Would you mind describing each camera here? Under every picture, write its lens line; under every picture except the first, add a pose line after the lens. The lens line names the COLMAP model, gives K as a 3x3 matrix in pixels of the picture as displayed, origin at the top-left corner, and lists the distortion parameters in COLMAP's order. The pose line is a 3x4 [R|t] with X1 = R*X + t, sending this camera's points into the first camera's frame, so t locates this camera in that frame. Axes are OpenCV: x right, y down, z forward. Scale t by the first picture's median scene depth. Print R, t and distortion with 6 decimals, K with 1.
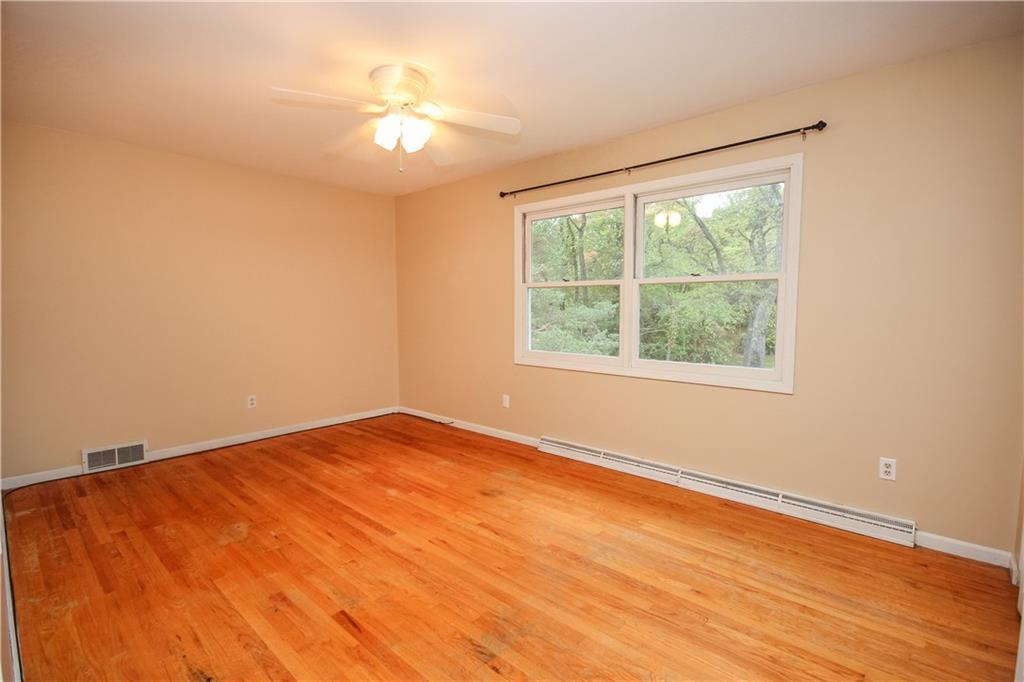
lens RADIAL K [[473.1, 0, 512.0], [0, 473.1, 341.0], [0, 0, 1]] dist [0.000841, 0.000247]
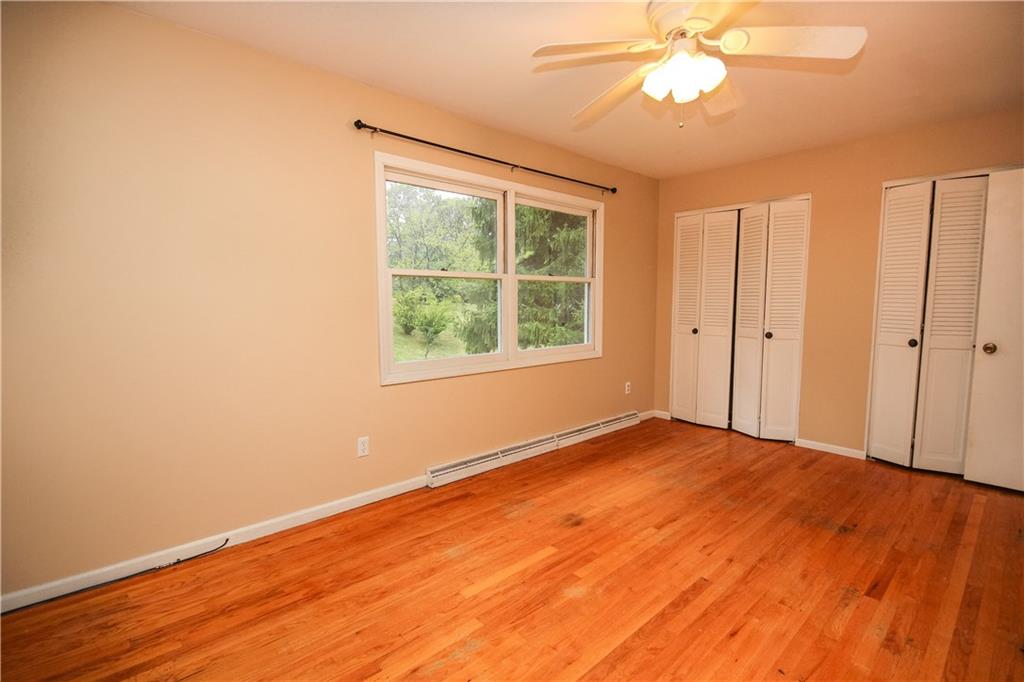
lens RADIAL K [[469.9, 0, 512.0], [0, 469.9, 341.0], [0, 0, 1]] dist [0.003406, -0.014434]
pose [[0.107139, -0.080928, 0.990945, -0.962808], [0.079962, 0.994155, 0.072545, -0.074255], [-0.991023, 0.071465, 0.112984, 1.110233]]
